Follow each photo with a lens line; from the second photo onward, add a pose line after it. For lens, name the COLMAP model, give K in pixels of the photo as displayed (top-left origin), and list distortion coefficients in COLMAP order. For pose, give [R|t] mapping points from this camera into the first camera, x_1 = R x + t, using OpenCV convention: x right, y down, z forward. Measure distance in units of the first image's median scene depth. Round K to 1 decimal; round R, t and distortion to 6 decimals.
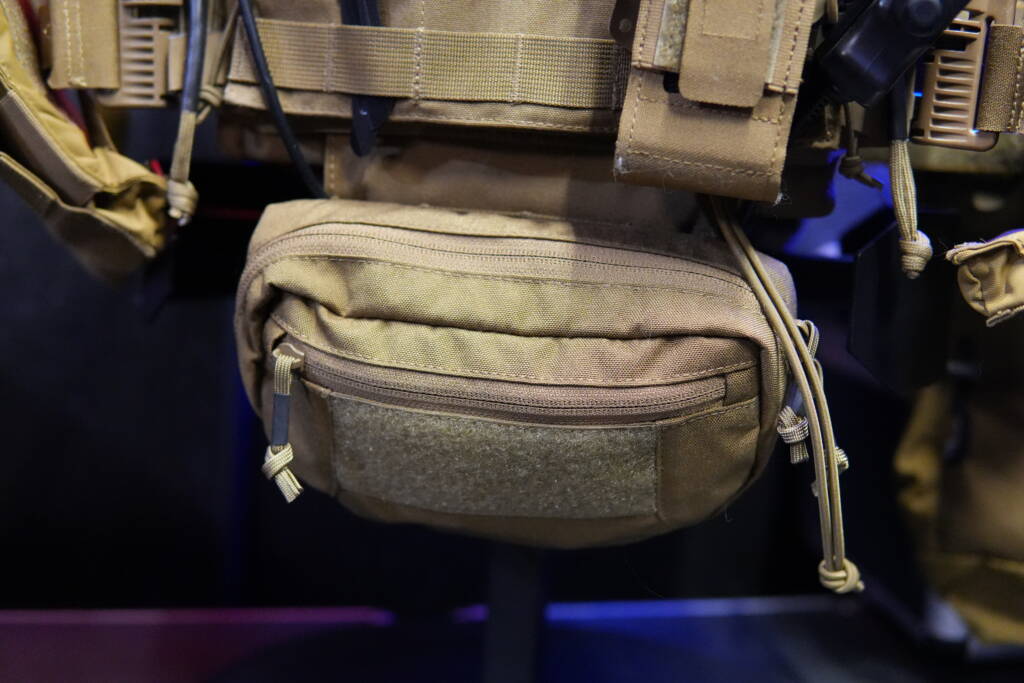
lens RADIAL K [[1439.3, 0, 512.0], [0, 1439.3, 341.5], [0, 0, 1]] dist [-0.120334, 0.032586]
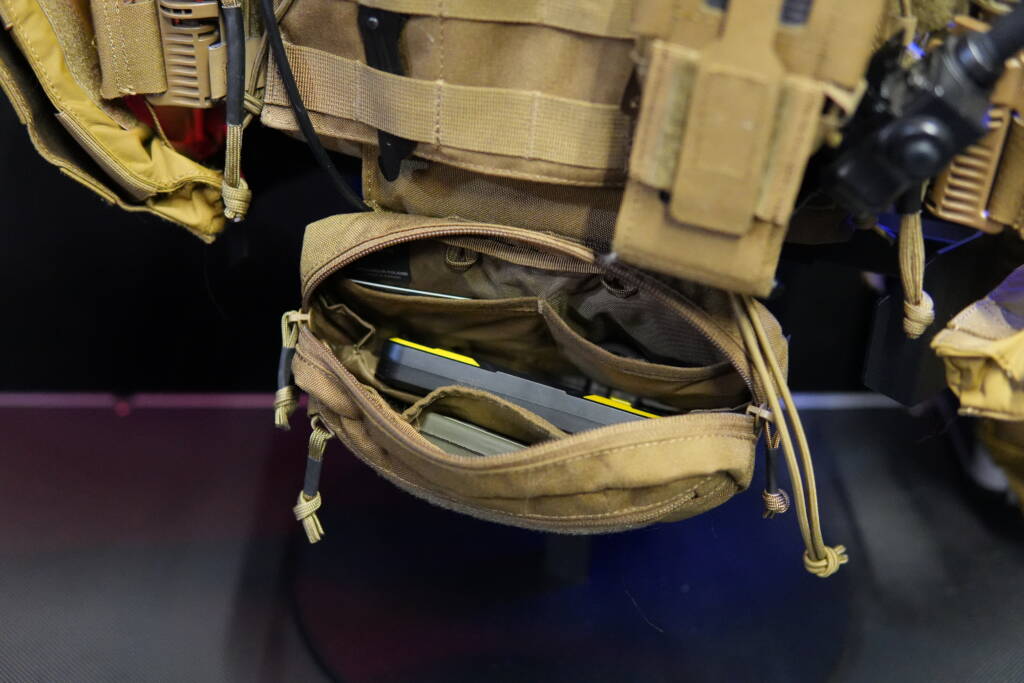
lens RADIAL K [[1439.3, 0, 512.0], [0, 1439.3, 341.5], [0, 0, 1]] dist [-0.120334, 0.032586]
pose [[0.989991, 0.057540, -0.128865, 0.127175], [-0.005090, 0.927073, 0.374848, -0.424193], [0.141036, -0.370440, 0.918087, 0.006141]]
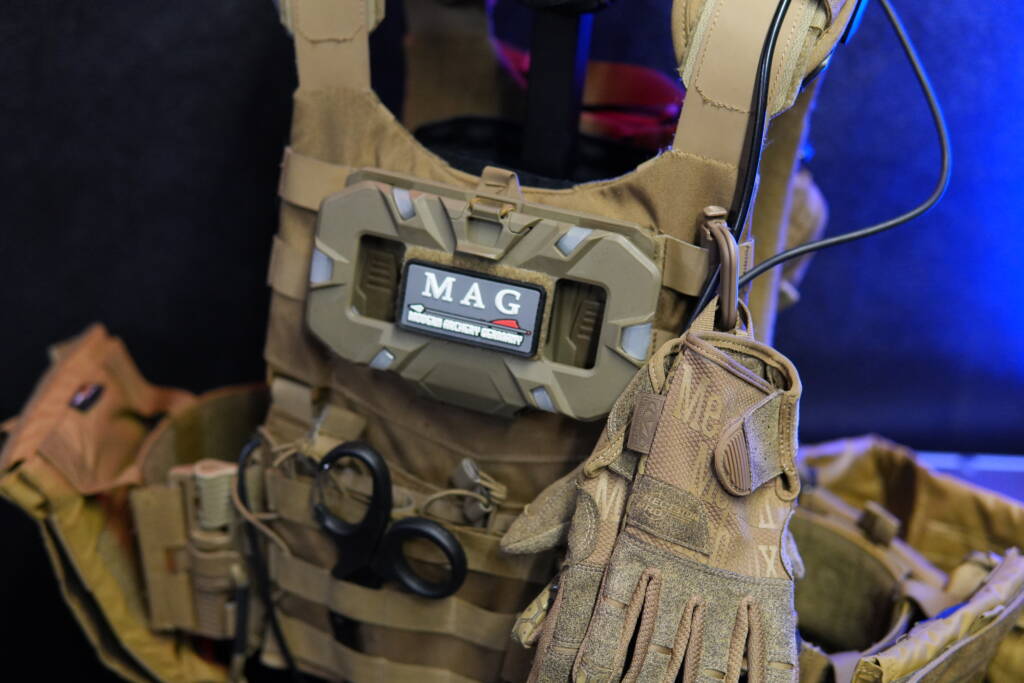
lens RADIAL K [[1386.7, 0, 512.0], [0, 1386.7, 341.5], [0, 0, 1]] dist [-0.142829, -0.027611]
pose [[0.992412, 0.071377, -0.100118, 0.193552], [-0.032680, 0.938089, 0.344849, -1.033083], [0.118534, -0.338960, 0.933304, -0.231240]]
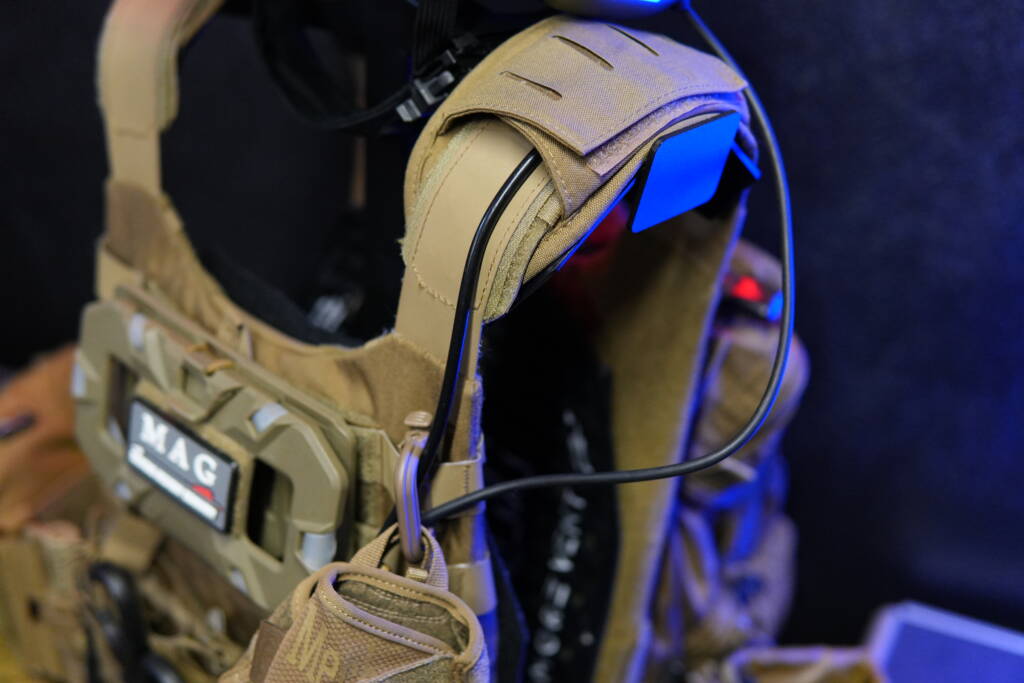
lens RADIAL K [[1386.7, 0, 512.0], [0, 1386.7, 341.5], [0, 0, 1]] dist [-0.142829, -0.027611]
pose [[0.866740, 0.256058, -0.428015, 0.706923], [-0.058424, 0.904372, 0.422726, -1.201592], [0.495327, -0.341387, 0.798815, 0.218990]]
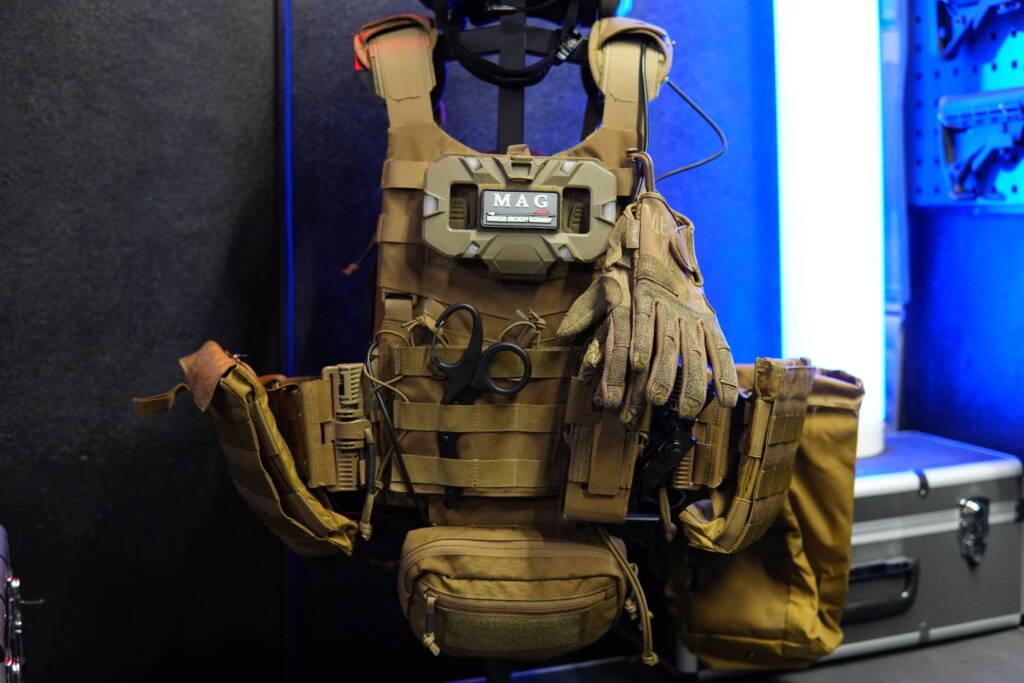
lens RADIAL K [[1386.7, 0, 512.0], [0, 1386.7, 341.5], [0, 0, 1]] dist [-0.142829, -0.027611]
pose [[0.971045, -0.063062, 0.230422, -0.531479], [0.065617, 0.997839, -0.003435, -0.403964], [-0.229707, 0.018455, 0.973085, -1.315340]]
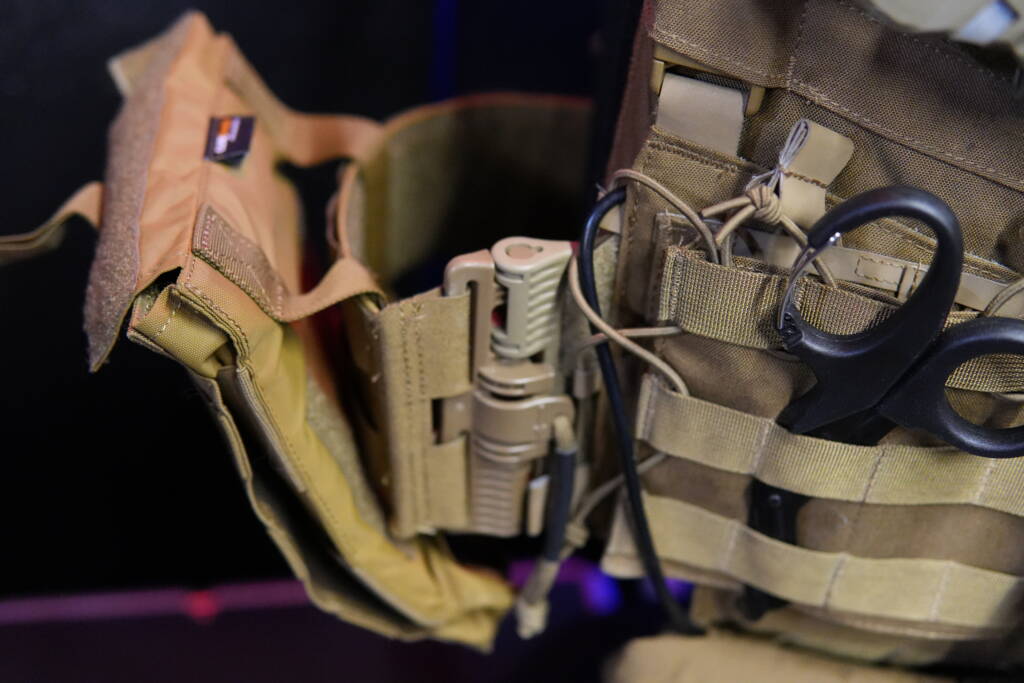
lens RADIAL K [[1439.3, 0, 512.0], [0, 1439.3, 341.5], [0, 0, 1]] dist [-0.120334, 0.032586]
pose [[0.999040, 0.003381, 0.043669, -0.305277], [-0.025684, 0.852824, 0.521567, -0.780832], [-0.035479, -0.522188, 0.852092, 0.315866]]
